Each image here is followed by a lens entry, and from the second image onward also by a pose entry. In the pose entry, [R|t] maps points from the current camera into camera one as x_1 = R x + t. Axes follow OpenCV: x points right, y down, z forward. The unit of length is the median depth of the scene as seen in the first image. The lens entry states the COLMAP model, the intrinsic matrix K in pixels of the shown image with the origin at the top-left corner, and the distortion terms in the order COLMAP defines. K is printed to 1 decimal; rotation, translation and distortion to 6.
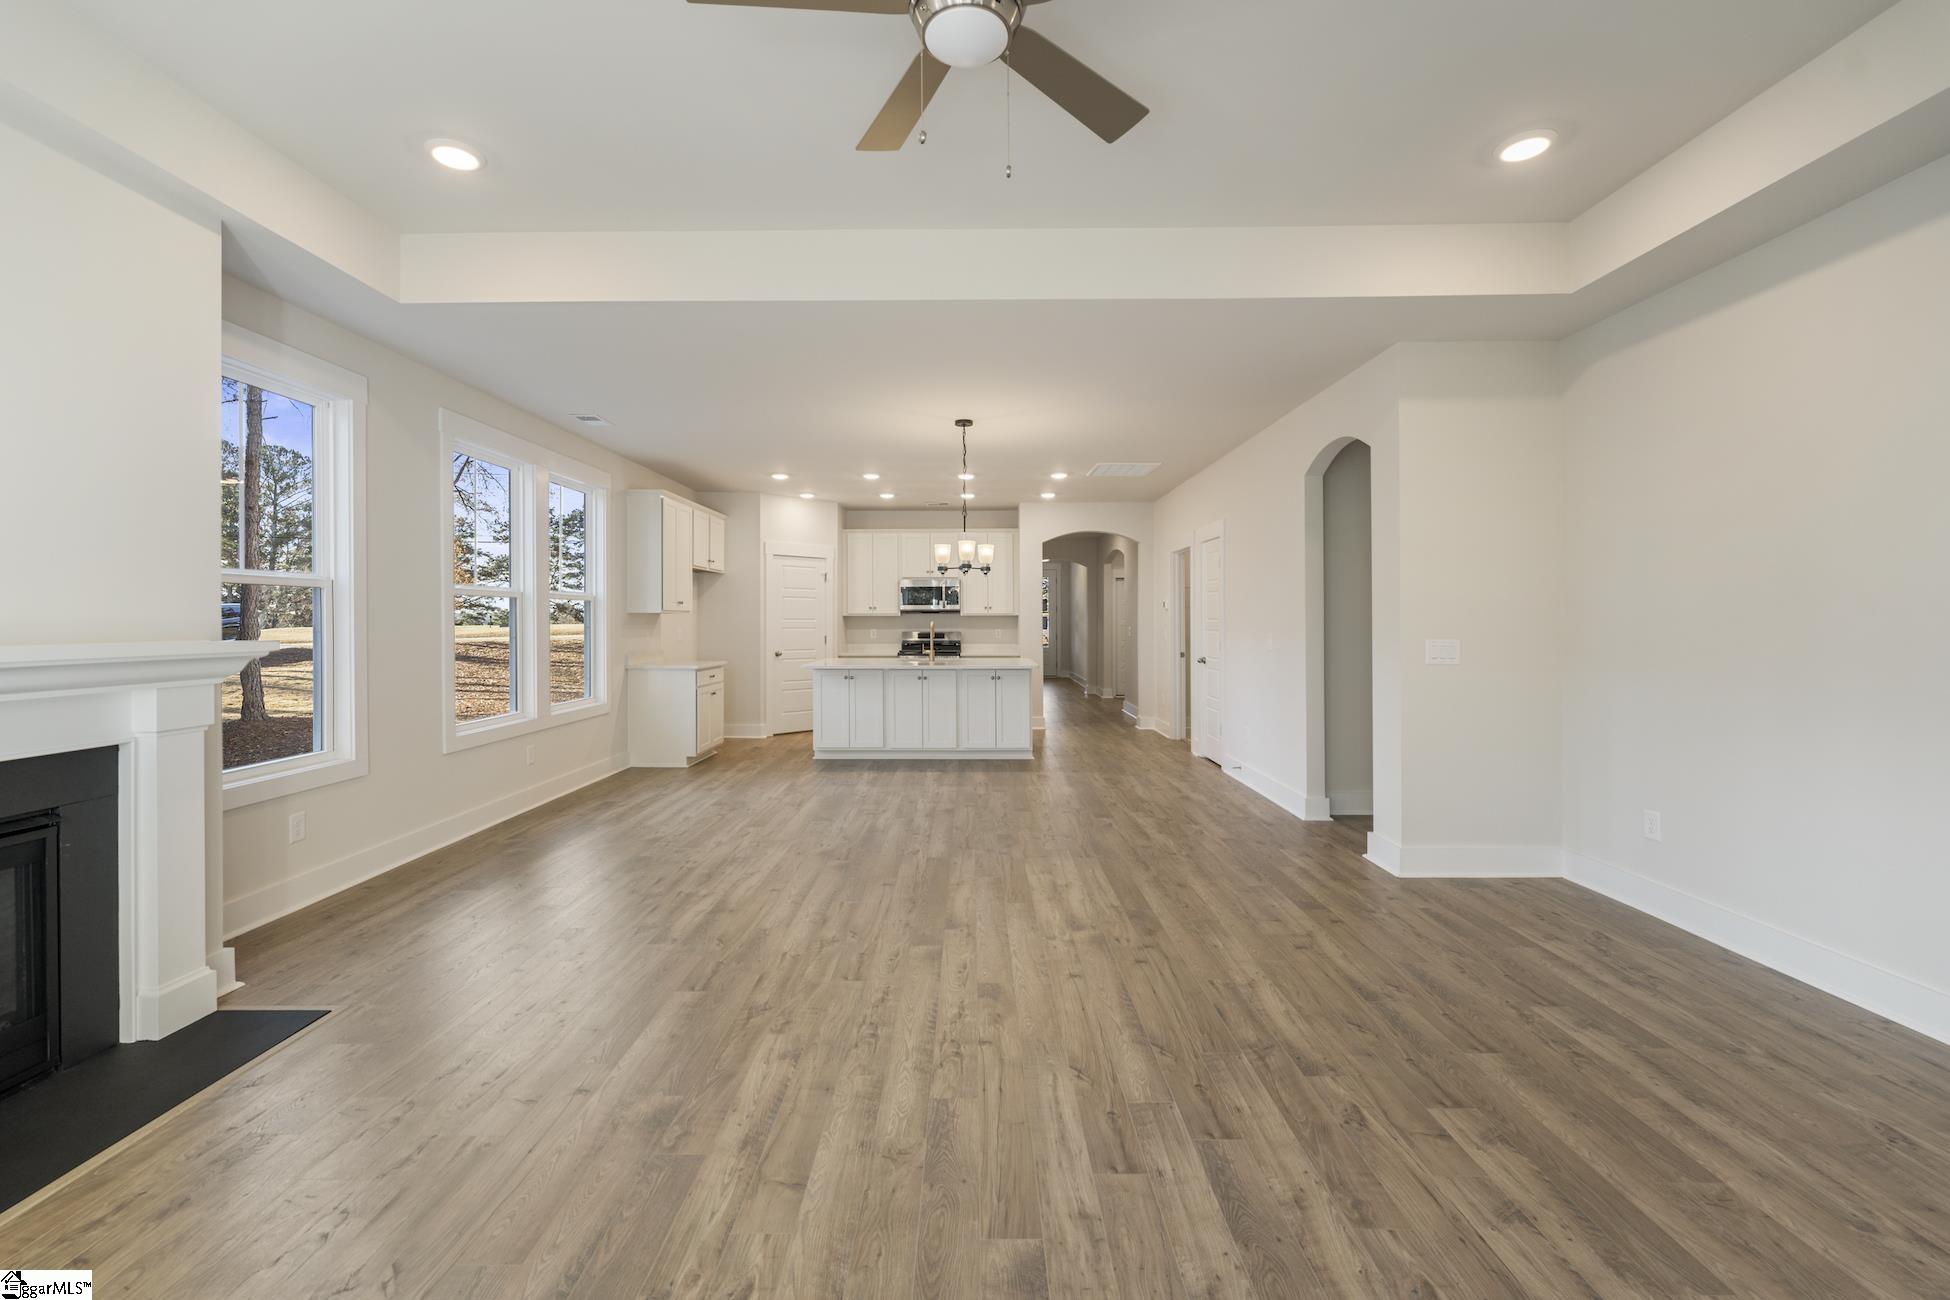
lens RADIAL K [[802.5, 0, 966.8], [0, 802.5, 623.6], [0, 0, 1]] dist [-0.002711, 0.000072]
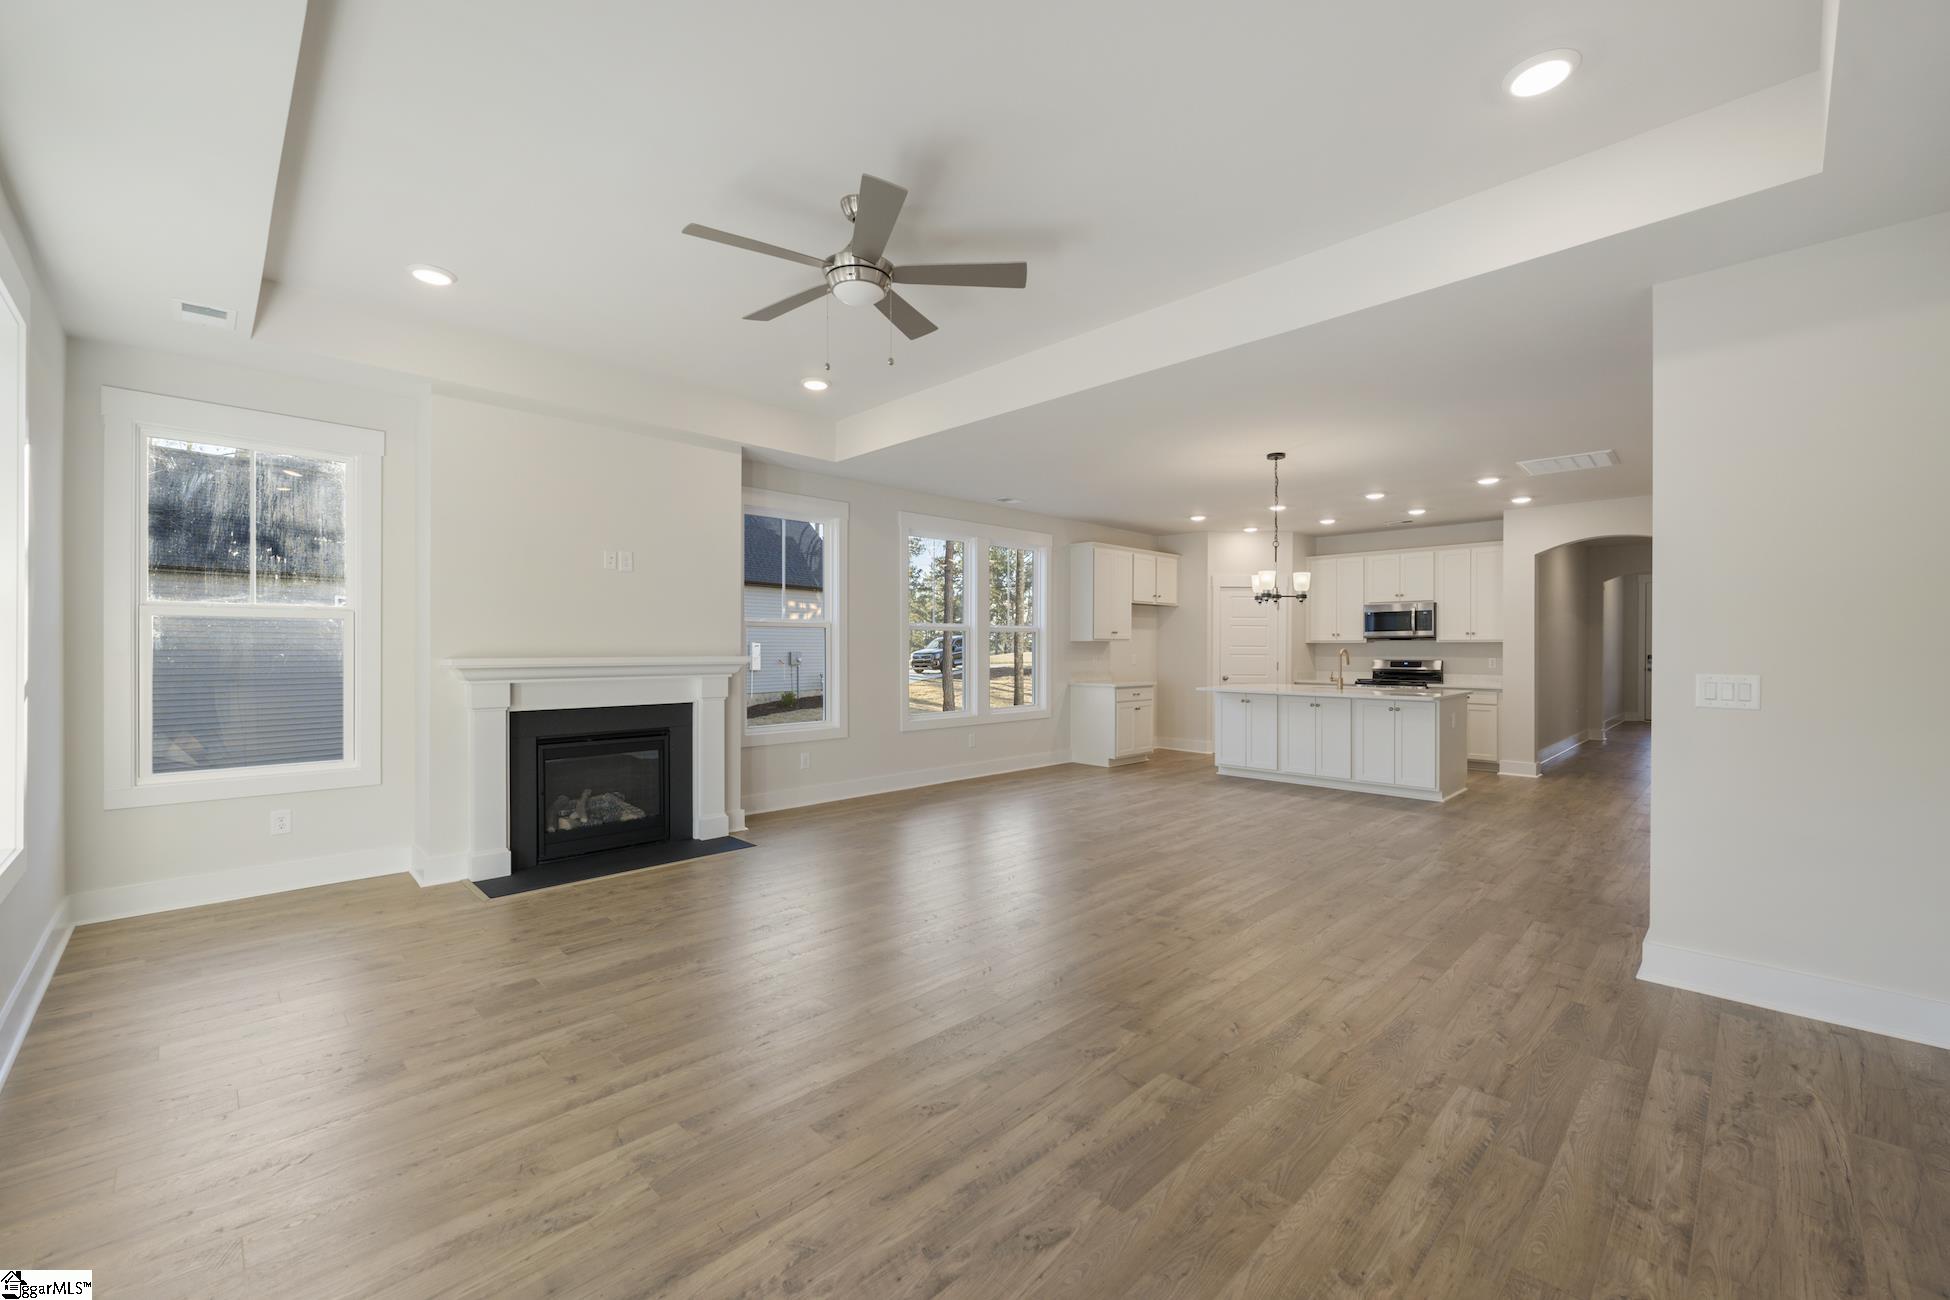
lens RADIAL K [[792.3, 0, 975.0], [0, 792.3, 650.0], [0, 0, 1]] dist [-0.001726, -0.000349]
pose [[0.710612, 0.004965, -0.703567, 0.355054], [-0.005464, 0.999984, 0.001538, -0.000040], [0.703563, 0.002751, 0.710627, 0.000961]]
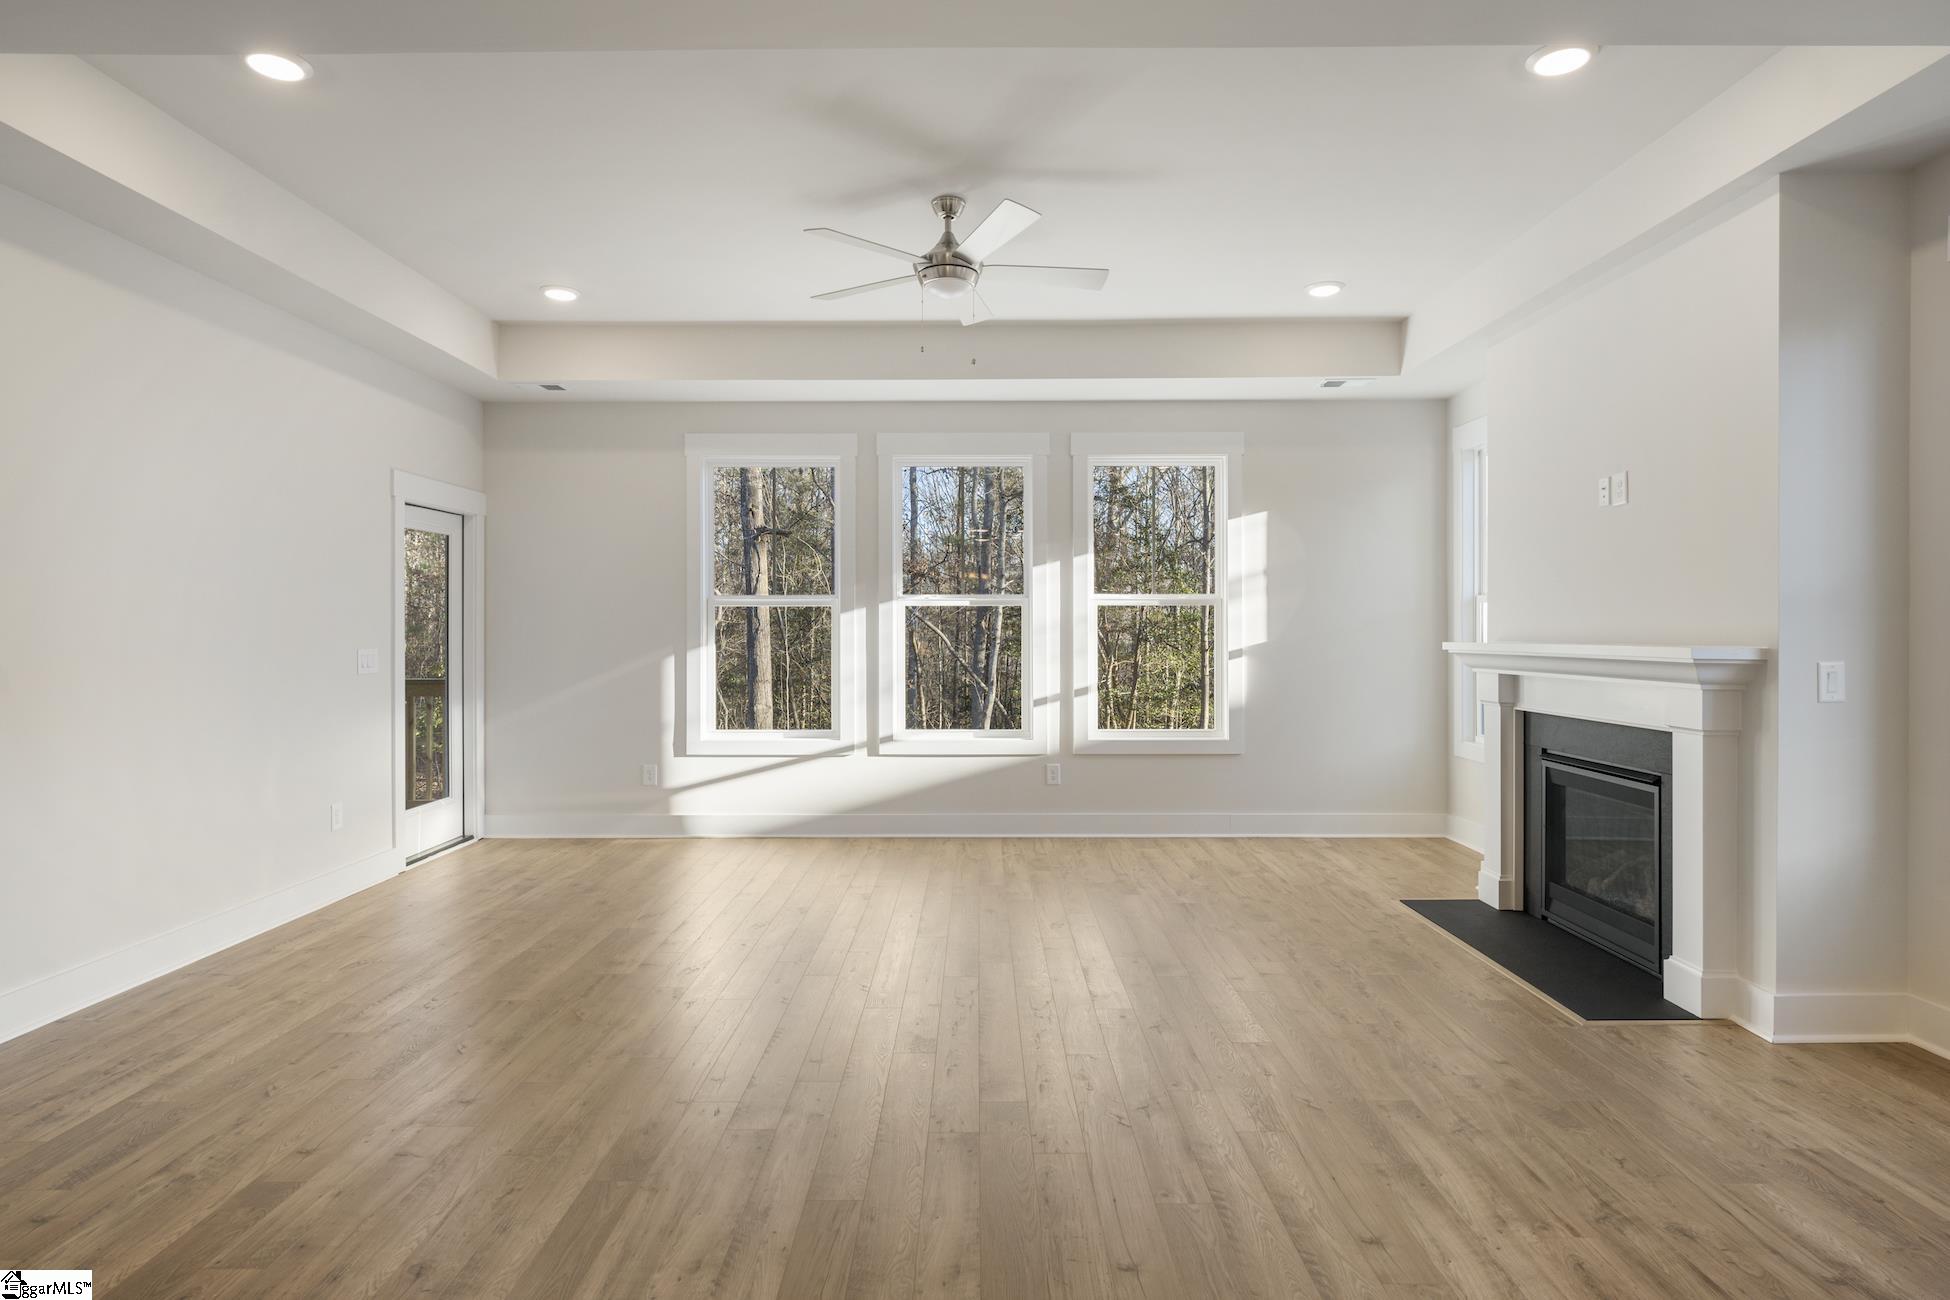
lens RADIAL K [[1019.5, 0, 979.4], [0, 1019.5, 628.3], [0, 0, 1]] dist [-0.000904, -0.000167]
pose [[-0.999956, 0.005800, -0.007325, -0.011875], [0.005798, 0.999983, 0.000335, -0.002334], [0.007327, 0.000293, -0.999973, 0.850702]]
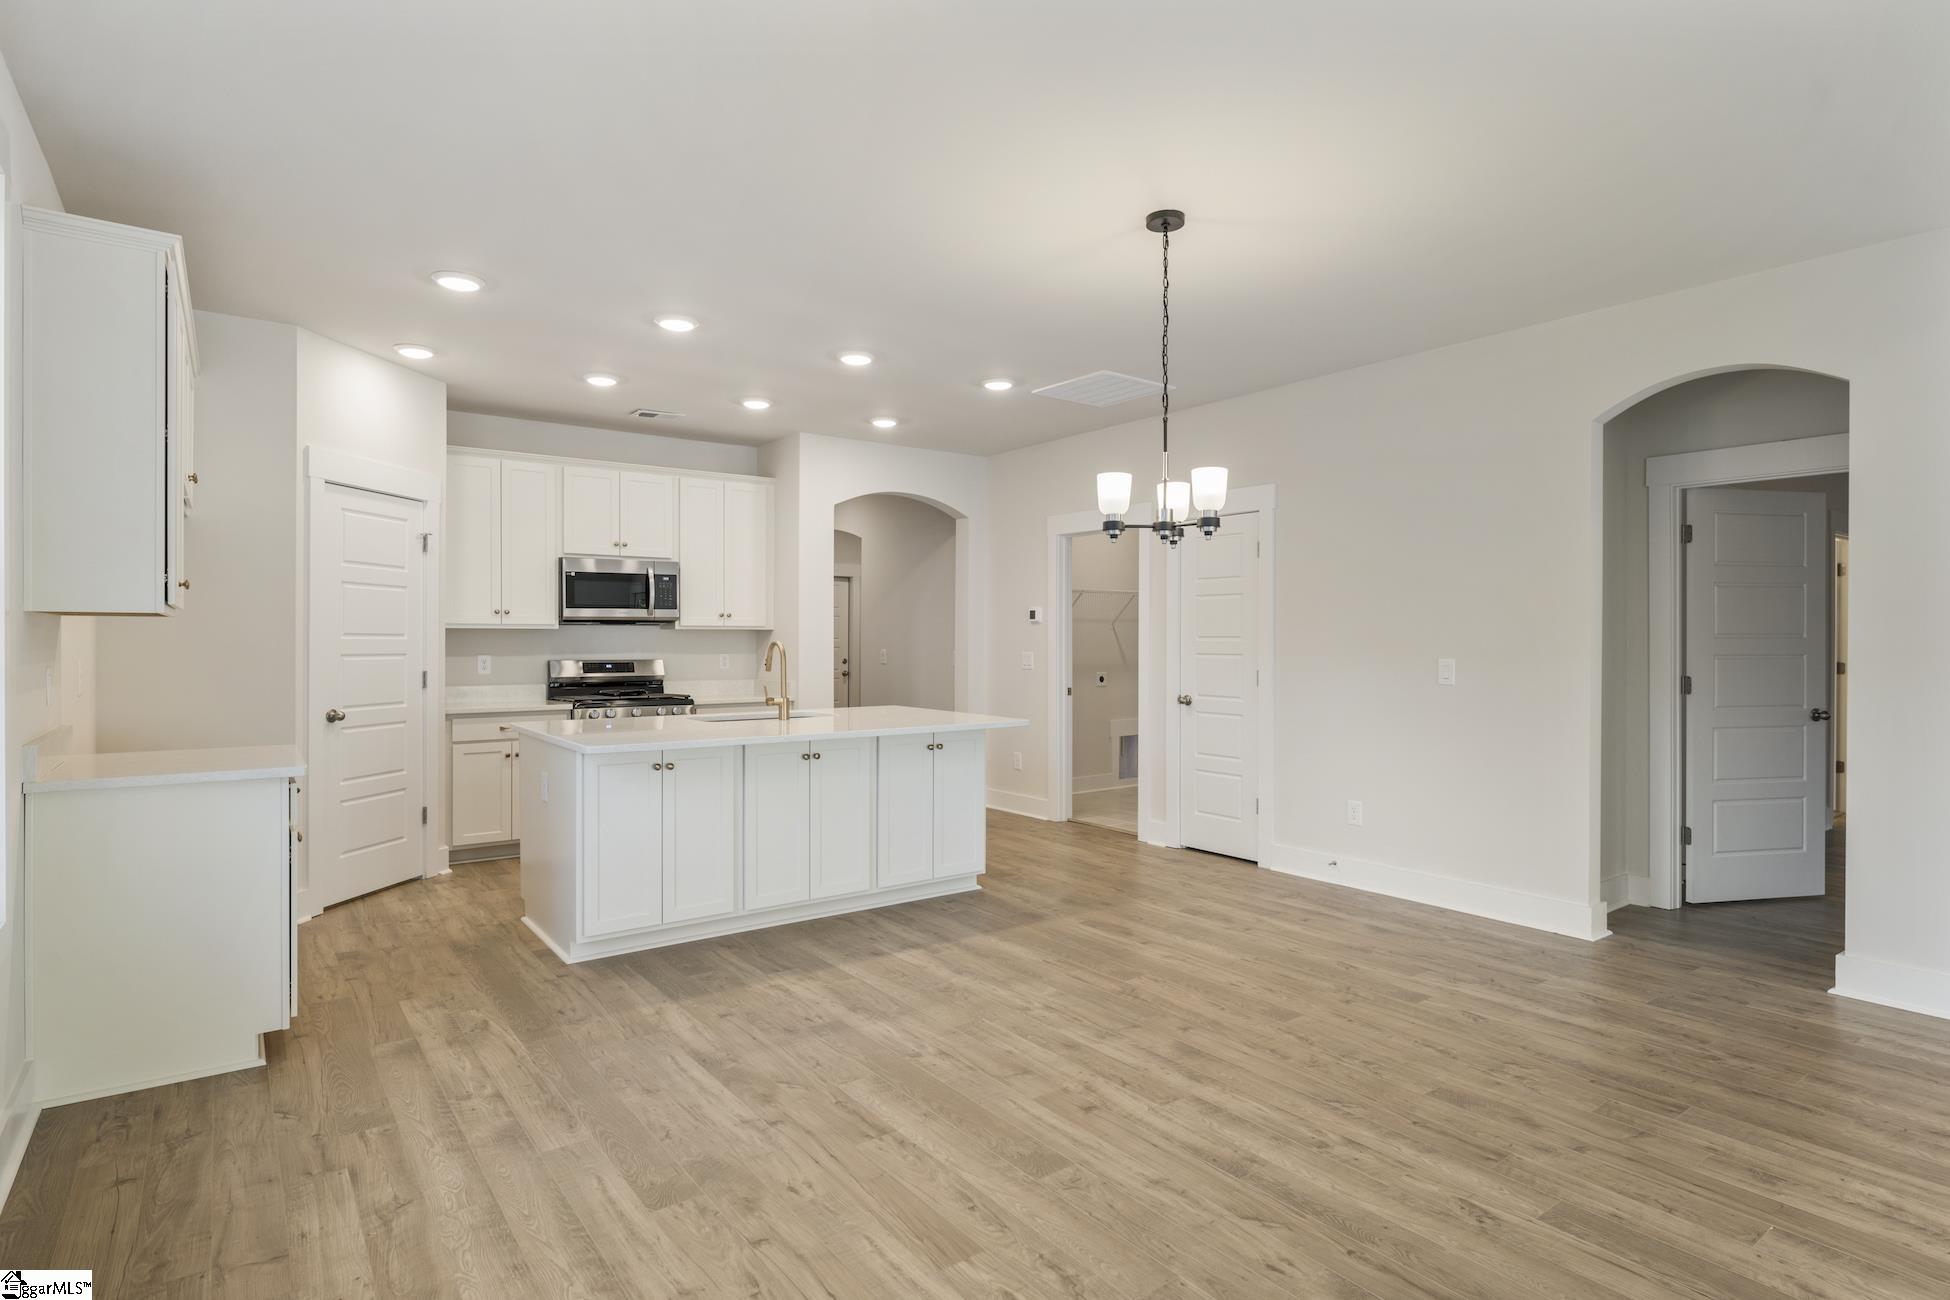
lens RADIAL K [[1029.6, 0, 975.0], [0, 1029.6, 642.5], [0, 0, 1]] dist [0.002548, 0.000233]
pose [[0.797184, 0.002631, 0.603731, -0.374486], [-0.001677, 0.999996, -0.002143, -0.000450], [-0.603735, 0.000695, 0.797185, 0.465525]]
